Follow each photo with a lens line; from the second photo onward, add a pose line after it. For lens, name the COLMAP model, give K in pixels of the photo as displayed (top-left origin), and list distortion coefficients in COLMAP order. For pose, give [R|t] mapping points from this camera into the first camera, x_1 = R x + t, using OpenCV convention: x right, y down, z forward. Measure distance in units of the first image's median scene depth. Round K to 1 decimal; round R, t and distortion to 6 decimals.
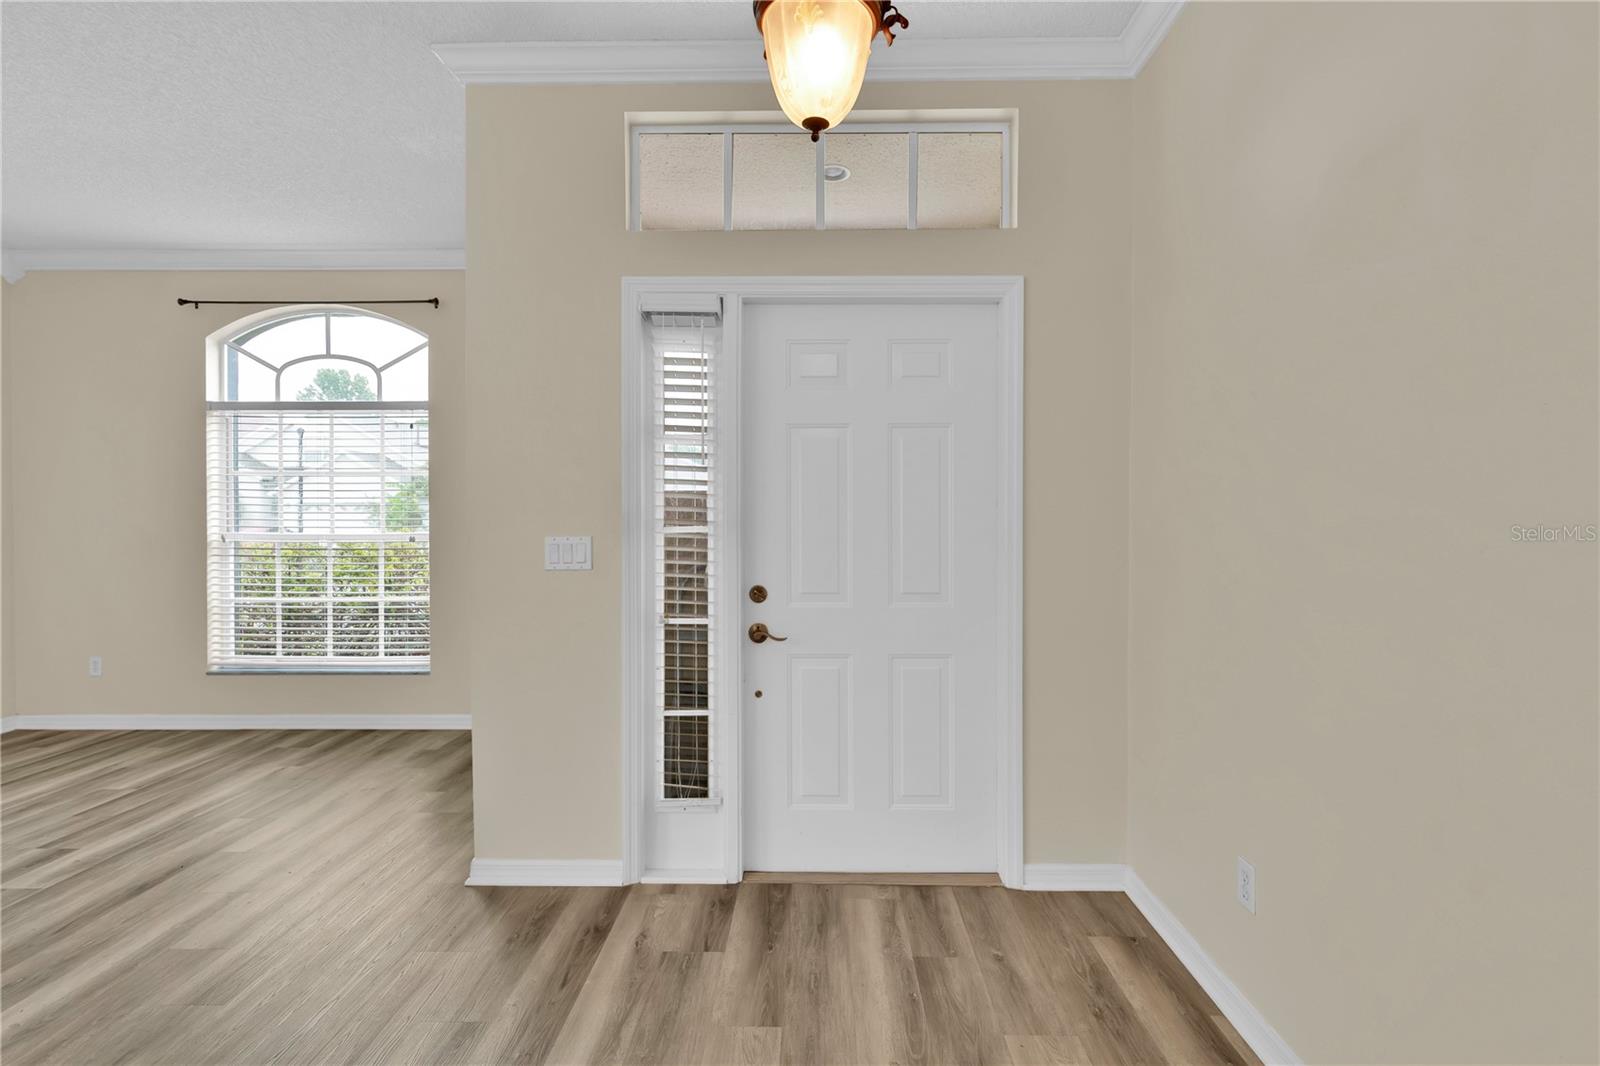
lens RADIAL K [[737.3, 0, 800.7], [0, 737.3, 520.2], [0, 0, 1]] dist [0.007146, 0.000314]
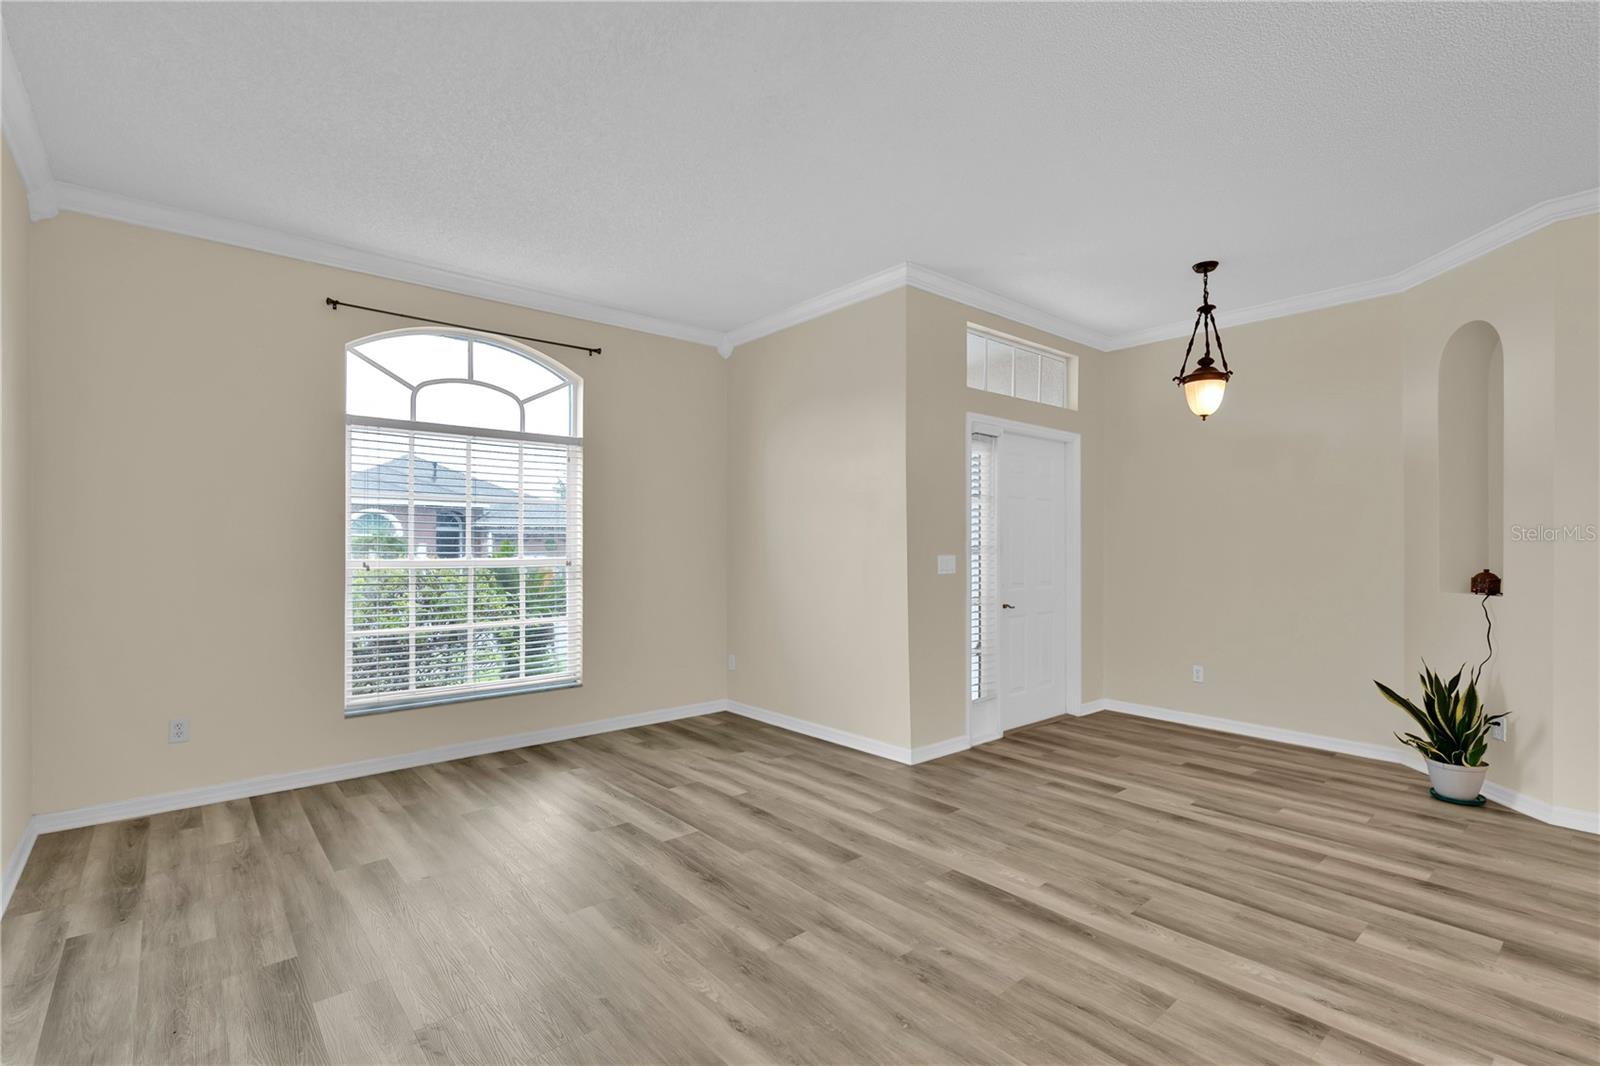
lens RADIAL K [[737.3, 0, 814.2], [0, 737.3, 543.4], [0, 0, 1]] dist [0.007146, 0.000314]
pose [[0.741226, 0.001952, 0.671253, -0.964340], [-0.001100, 0.999998, -0.001694, -0.002391], [-0.671255, 0.000517, 0.741227, -0.048169]]
